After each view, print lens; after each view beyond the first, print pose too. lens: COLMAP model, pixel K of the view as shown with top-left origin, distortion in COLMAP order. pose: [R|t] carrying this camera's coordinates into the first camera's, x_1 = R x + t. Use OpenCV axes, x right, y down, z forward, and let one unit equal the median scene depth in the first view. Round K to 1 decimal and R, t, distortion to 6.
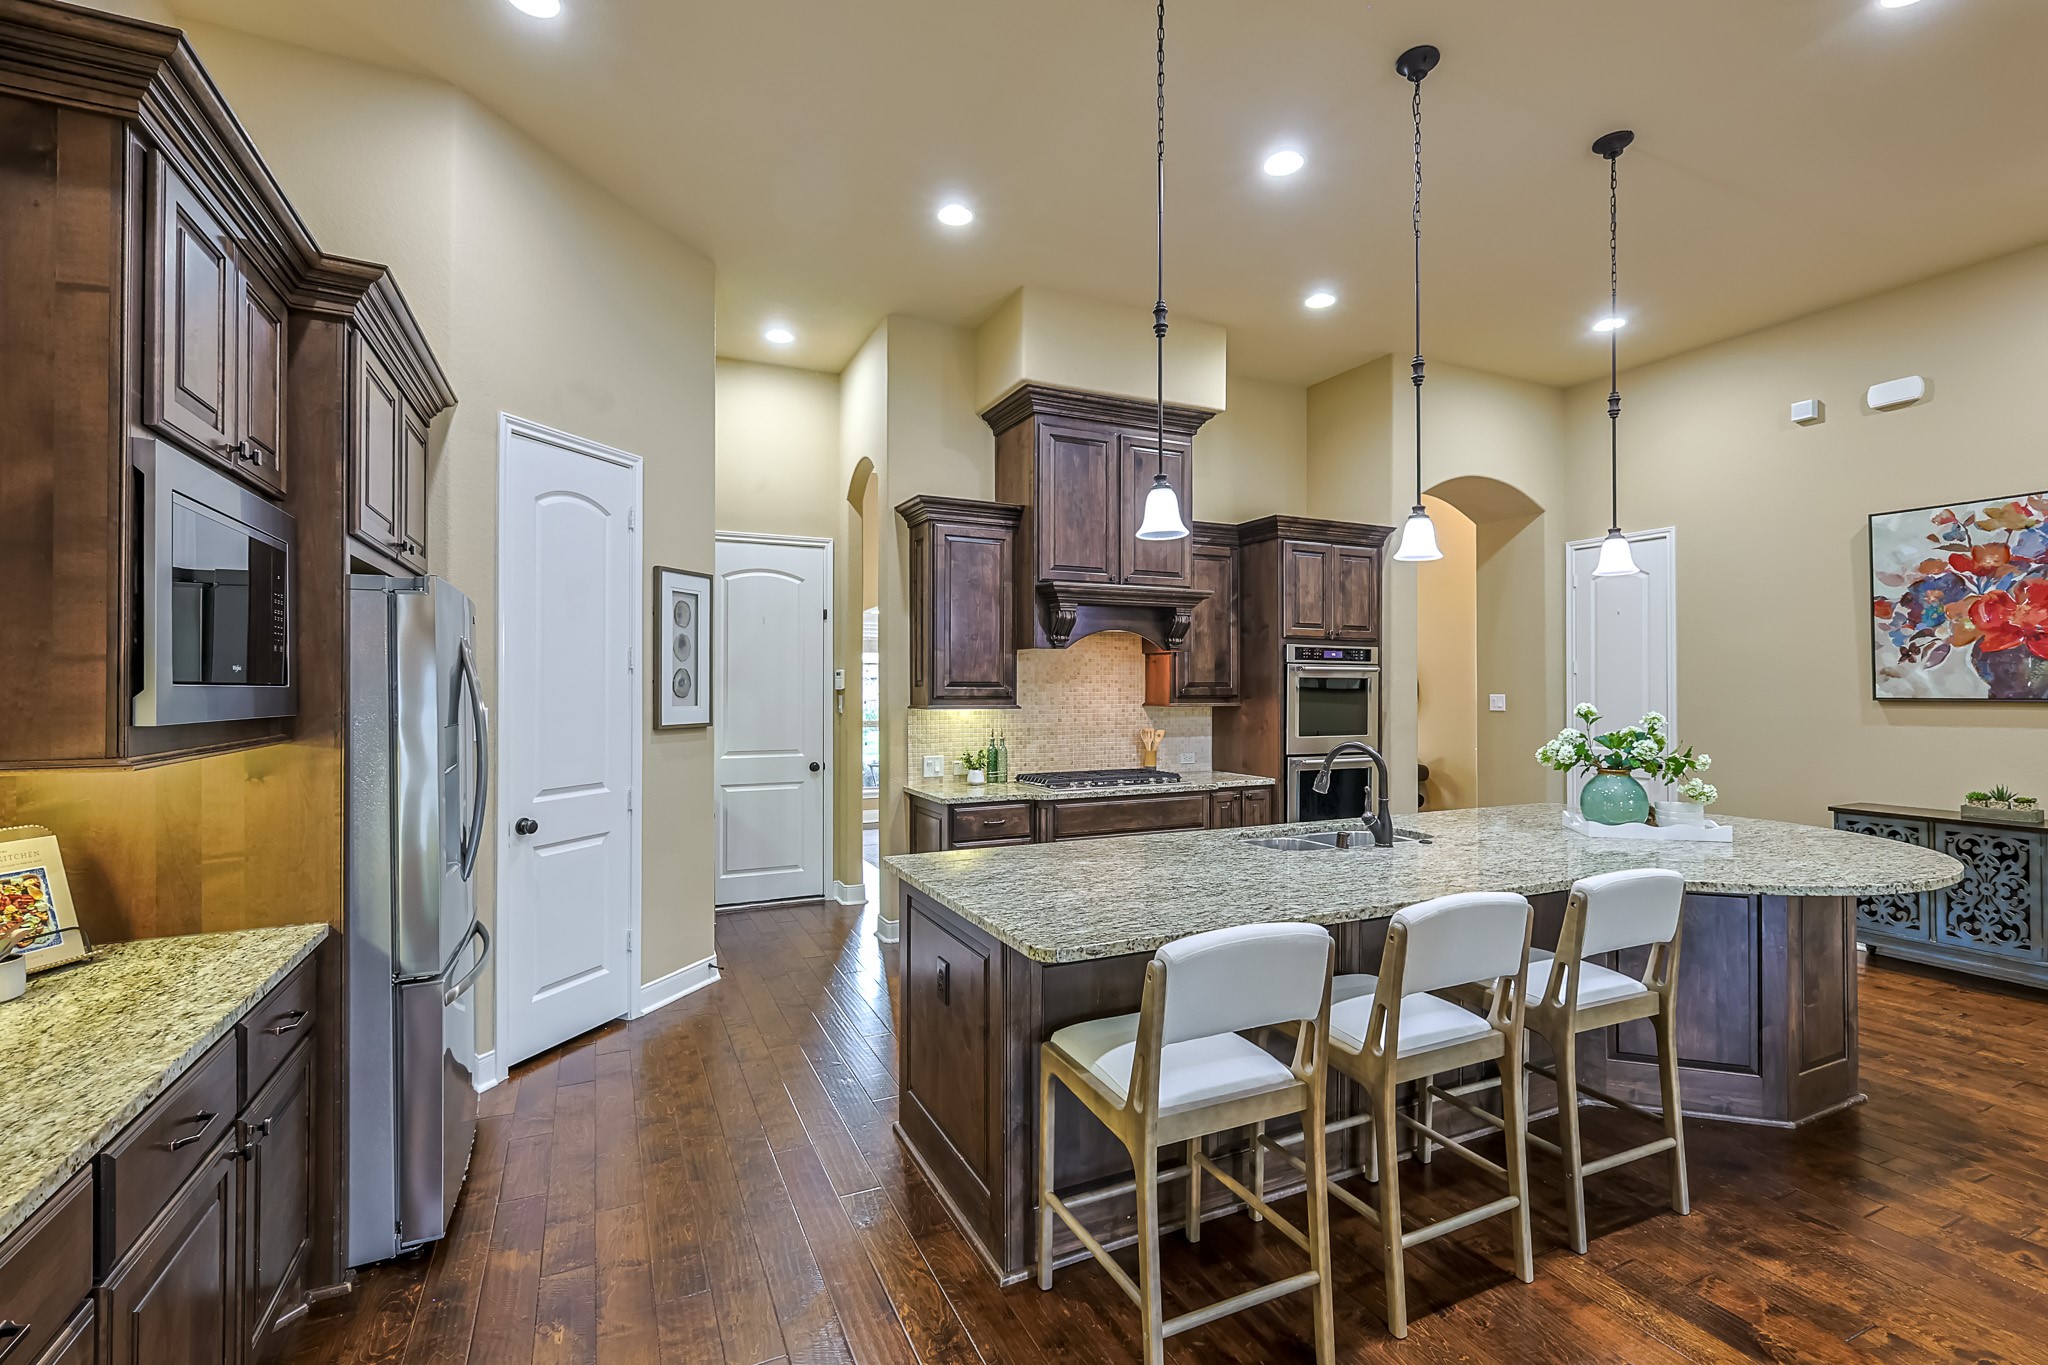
lens RADIAL K [[909.1, 0, 1000.1], [0, 909.1, 679.6], [0, 0, 1]] dist [0.000668, 0.000172]
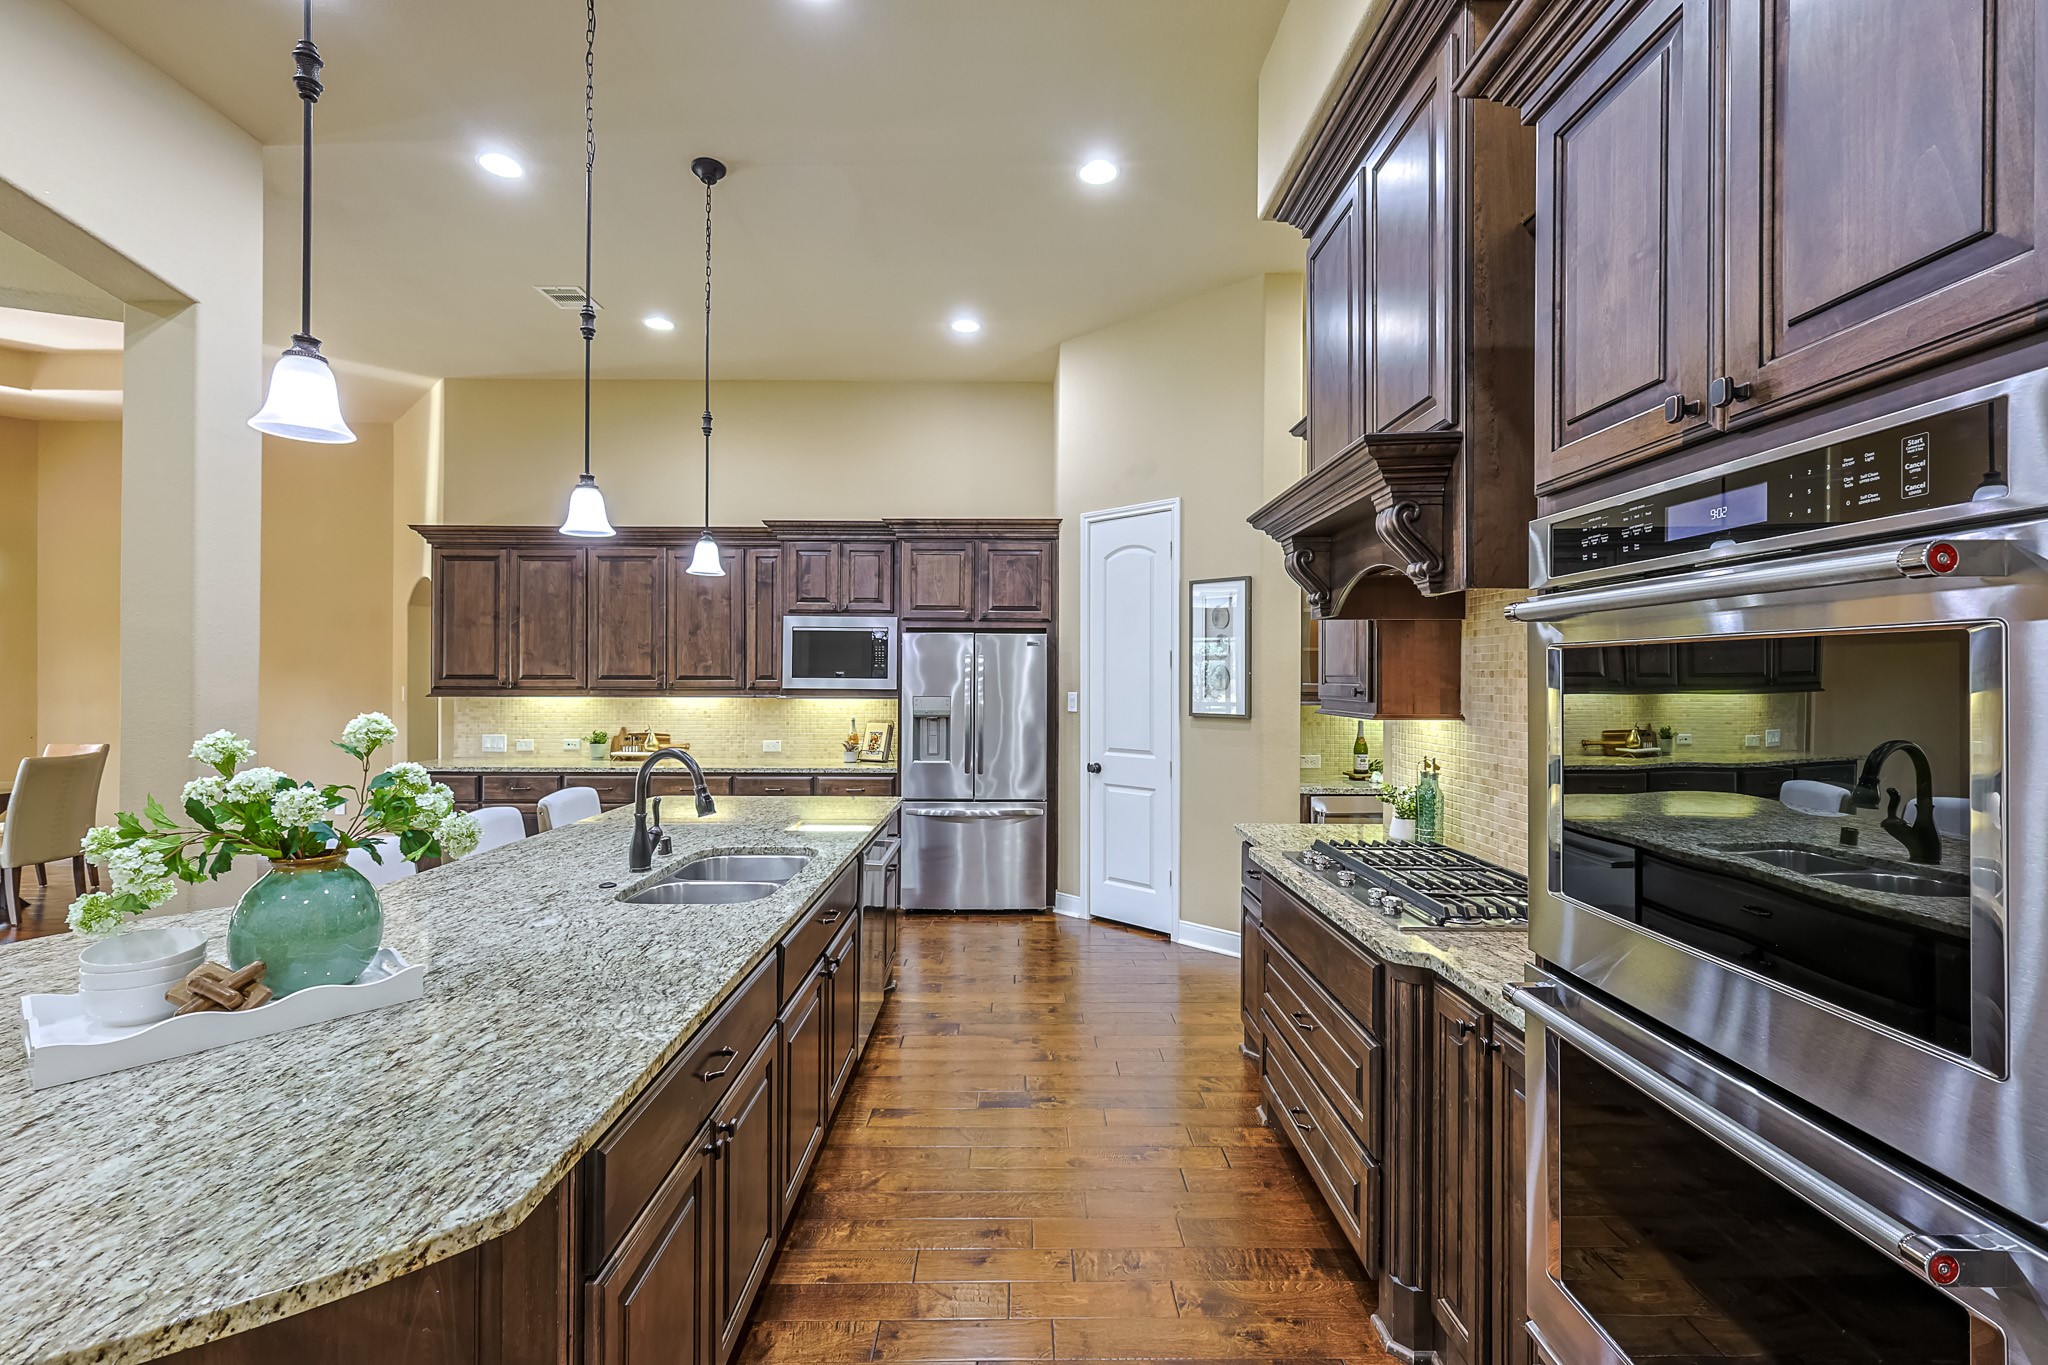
lens RADIAL K [[890.8, 0, 999.5], [0, 890.8, 677.6], [0, 0, 1]] dist [0.000075, 0.000006]
pose [[-0.424618, -0.003752, -0.905365, 0.657101], [0.000096, 0.999991, -0.004189, 0.006981], [0.905373, -0.001865, -0.424614, 1.041008]]
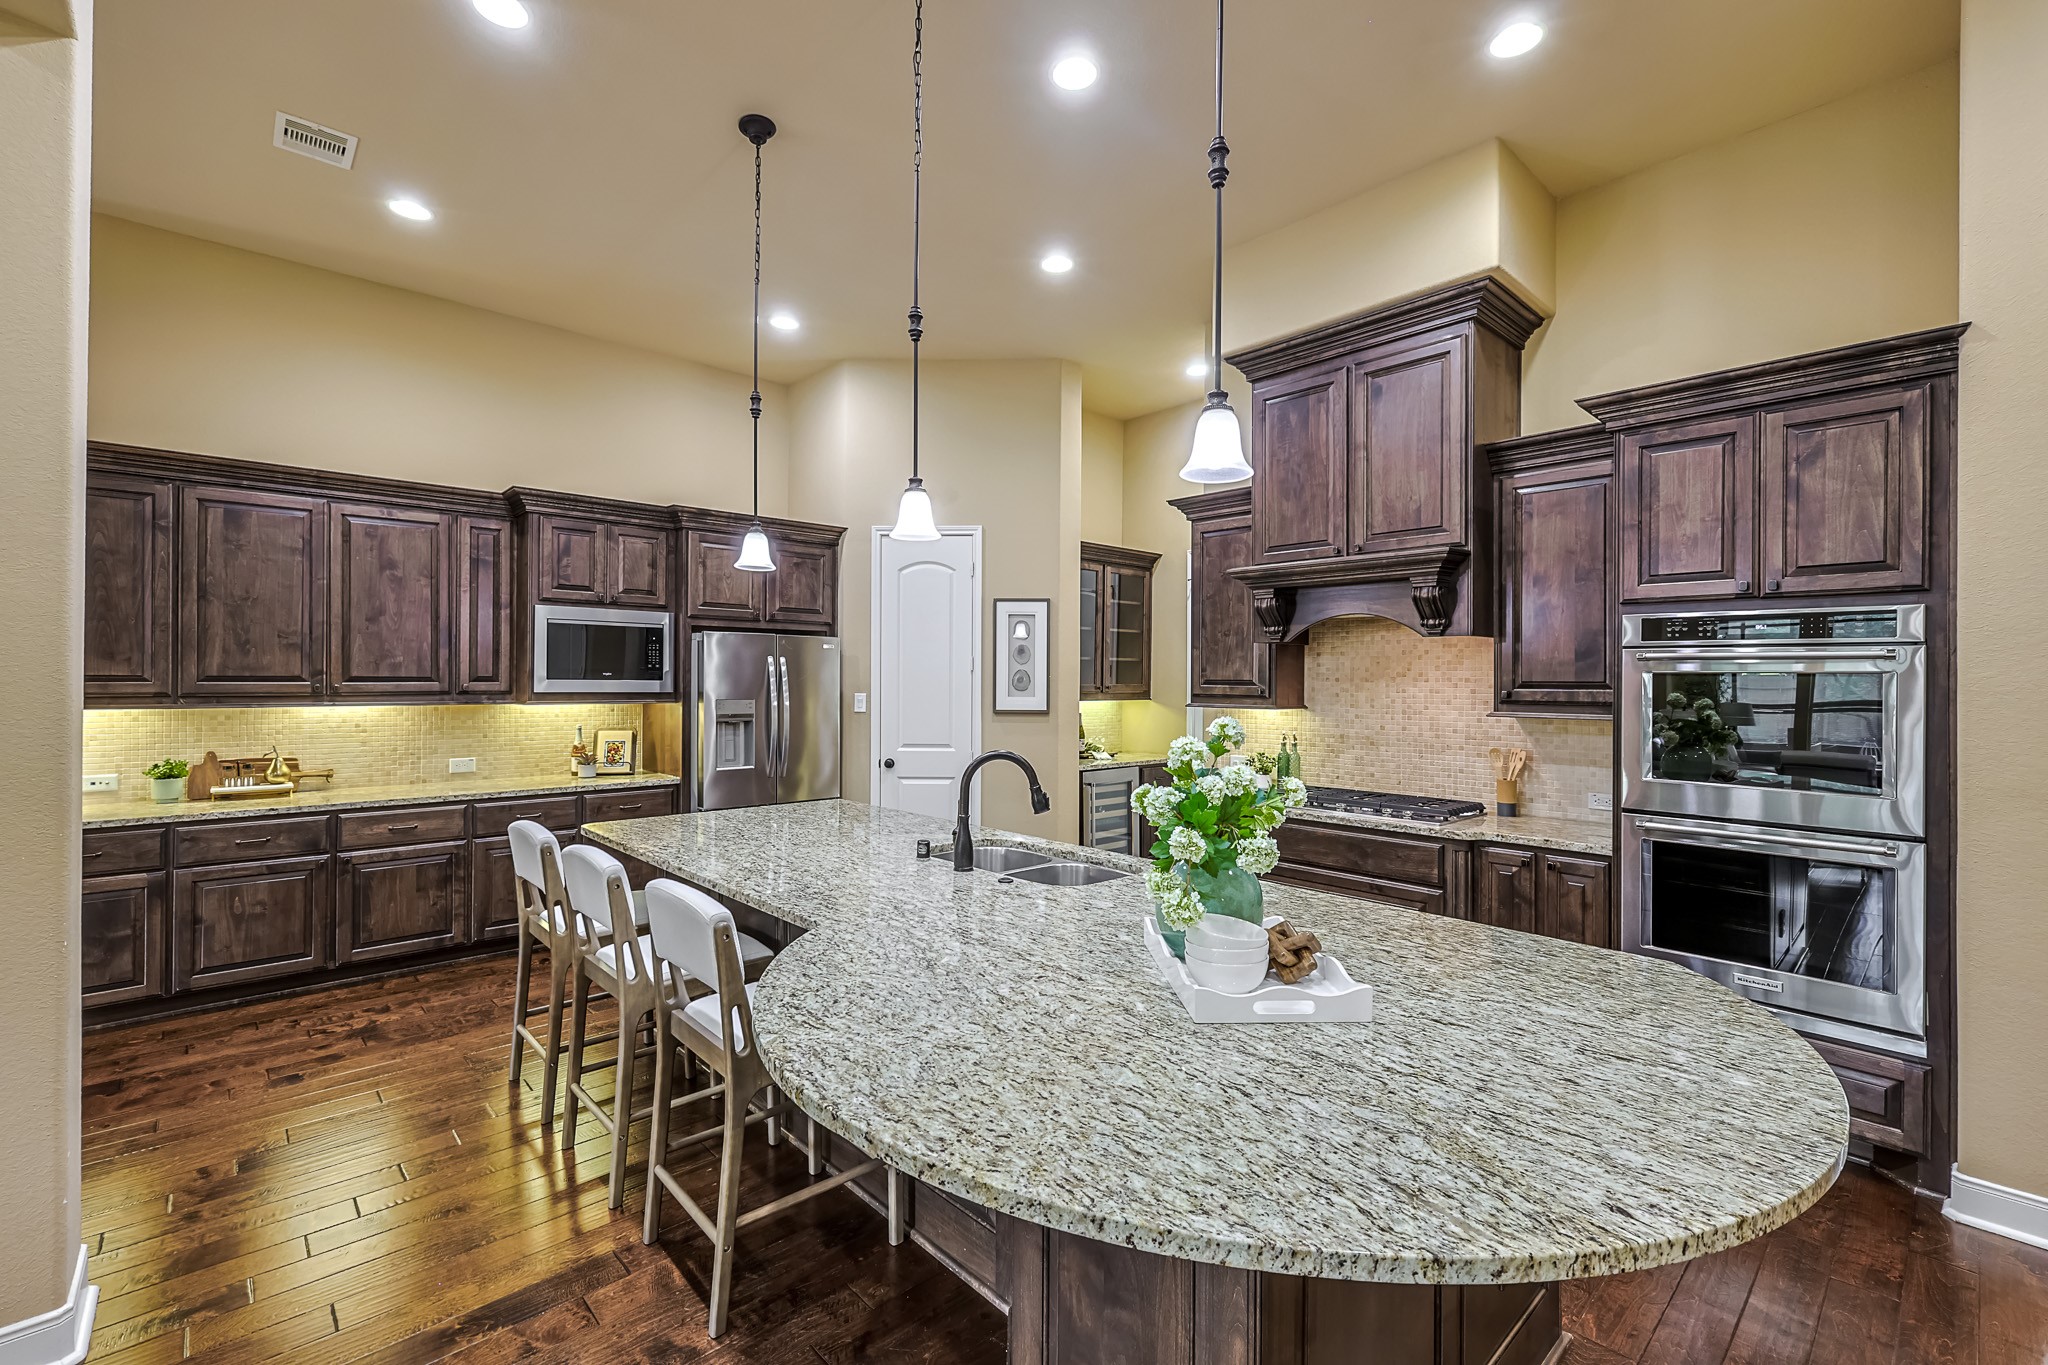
lens RADIAL K [[897.3, 0, 1017.7], [0, 897.3, 676.9], [0, 0, 1]] dist [0.000075, 0.000832]
pose [[0.297840, -0.002916, -0.954611, 0.801043], [-0.000307, 0.999995, -0.003150, 0.002449], [0.954616, 0.001232, 0.297837, 0.502307]]
